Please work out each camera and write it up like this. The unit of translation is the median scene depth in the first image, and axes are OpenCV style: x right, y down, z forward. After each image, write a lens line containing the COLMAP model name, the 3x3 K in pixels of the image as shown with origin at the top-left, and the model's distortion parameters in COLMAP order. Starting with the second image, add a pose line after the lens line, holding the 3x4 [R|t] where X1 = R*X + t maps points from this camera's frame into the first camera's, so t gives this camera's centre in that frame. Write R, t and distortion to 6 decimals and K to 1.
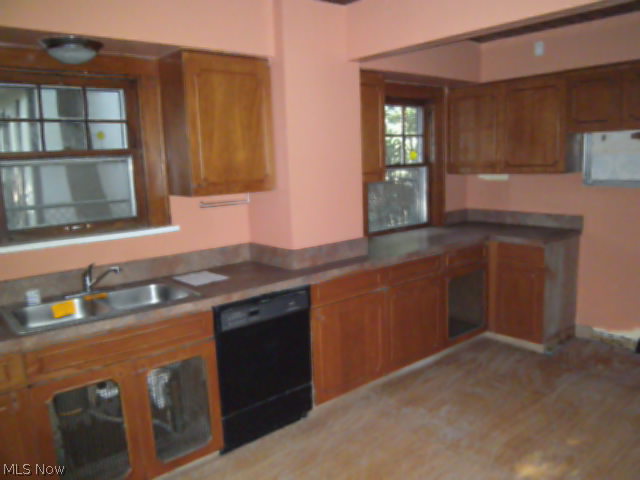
lens RADIAL K [[523.6, 0, 320.0], [0, 523.6, 240.0], [0, 0, 1]] dist [-0.005676, -0.007677]
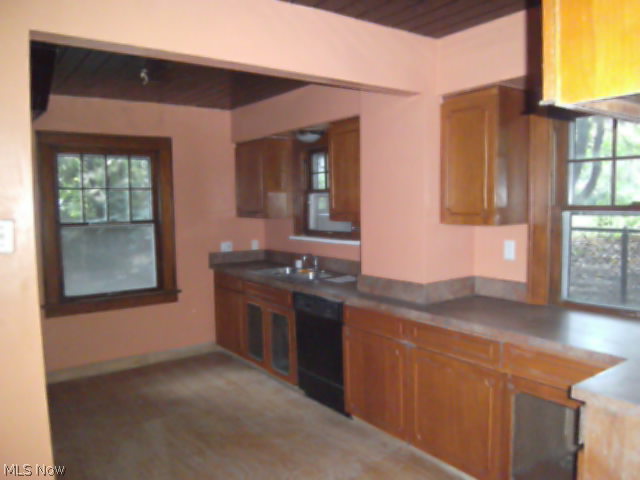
lens RADIAL K [[523.6, 0, 320.0], [0, 523.6, 240.0], [0, 0, 1]] dist [-0.005676, -0.007677]
pose [[-0.078338, 0.097735, -0.992125, 1.012814], [-0.157108, 0.981537, 0.109097, -0.154400], [0.984470, 0.164417, -0.061536, 0.885081]]
